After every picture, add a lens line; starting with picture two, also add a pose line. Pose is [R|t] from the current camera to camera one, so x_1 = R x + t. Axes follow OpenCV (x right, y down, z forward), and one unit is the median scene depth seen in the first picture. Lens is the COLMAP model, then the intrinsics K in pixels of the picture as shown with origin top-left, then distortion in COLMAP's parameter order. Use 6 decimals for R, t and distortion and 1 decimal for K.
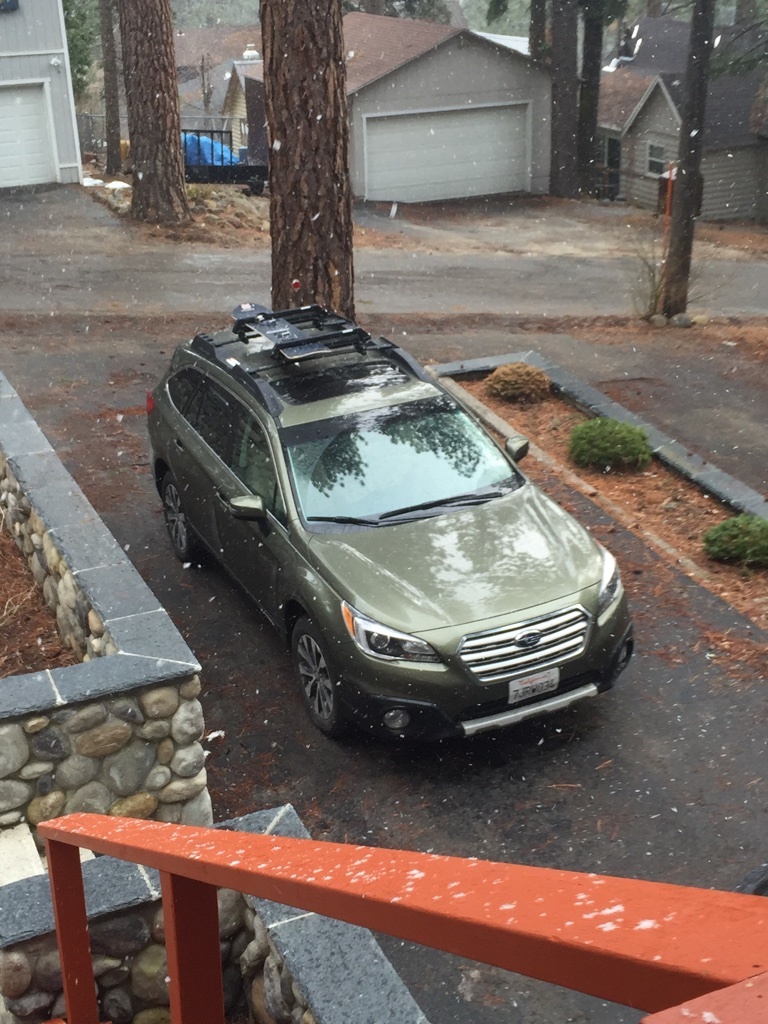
lens RADIAL K [[1396.0, 0, 381.2], [0, 1396.0, 512.8], [0, 0, 1]] dist [0.070118, 0.000000]
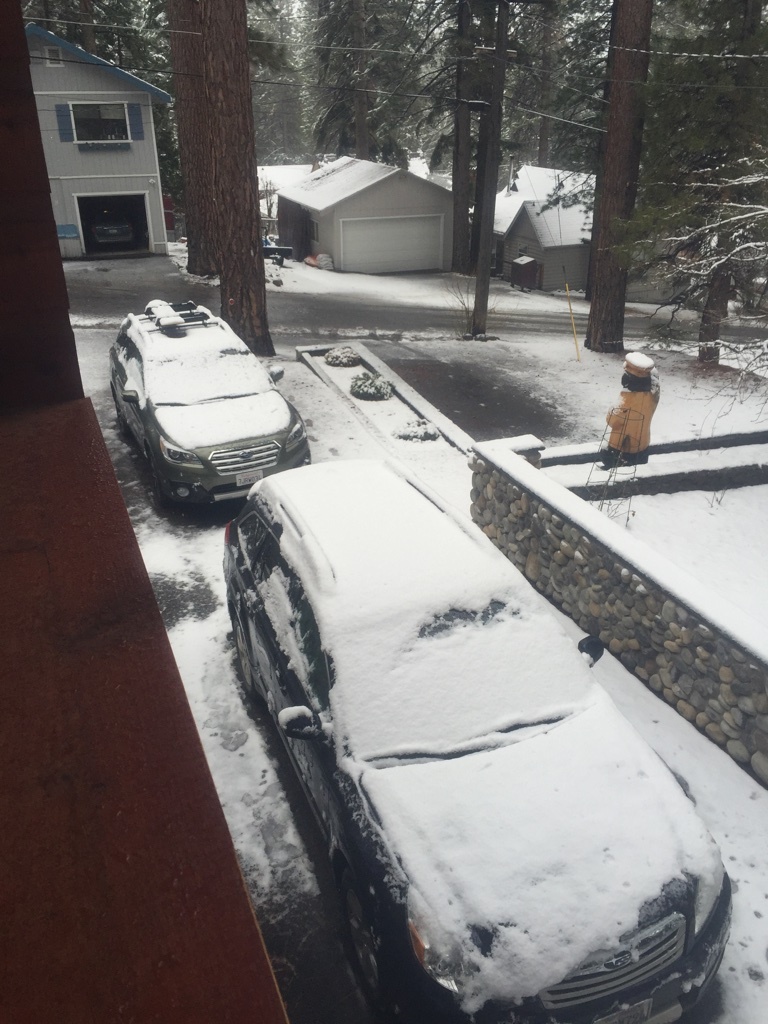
lens RADIAL K [[863.0, 0, 388.4], [0, 863.0, 515.0], [0, 0, 1]] dist [0.014443, -0.022576]
pose [[0.999305, 0.036393, -0.008121, 0.172248], [-0.035984, 0.998301, 0.045834, 0.058900], [0.009776, -0.045510, 0.998916, -0.145467]]
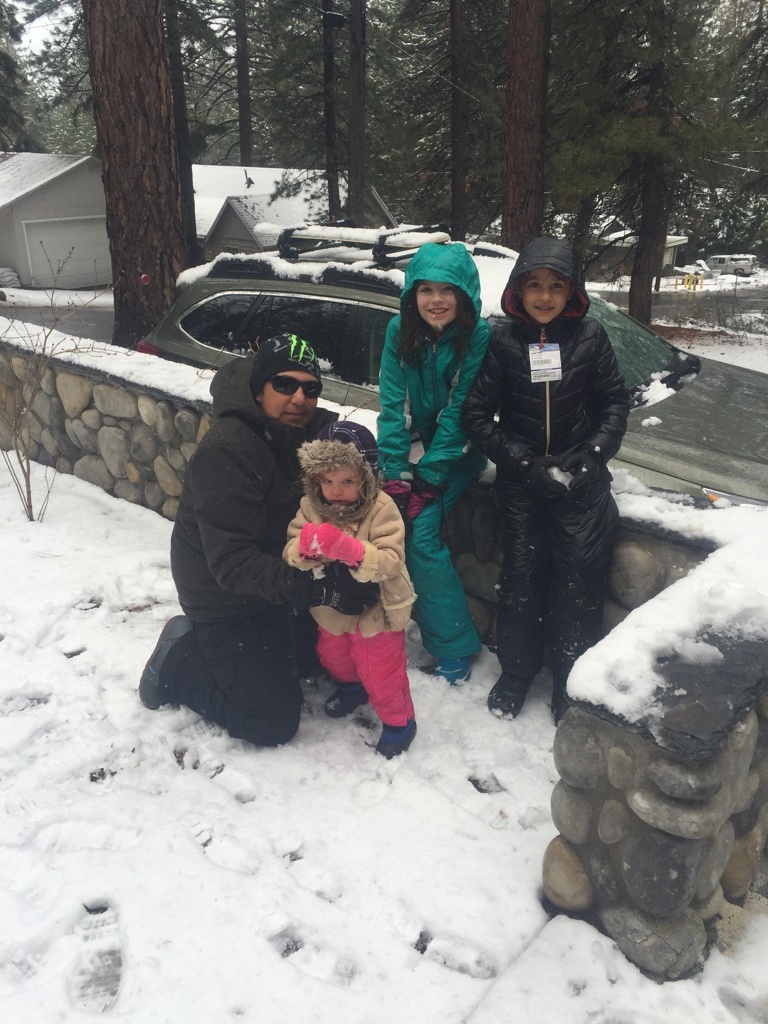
lens RADIAL K [[863.0, 0, 383.5], [0, 863.0, 510.3], [0, 0, 1]] dist [0.014443, -0.022576]
pose [[0.901715, -0.150921, 0.405133, -0.199593], [0.150395, 0.988064, 0.033337, 0.016914], [-0.405329, 0.030869, 0.913650, 0.346817]]
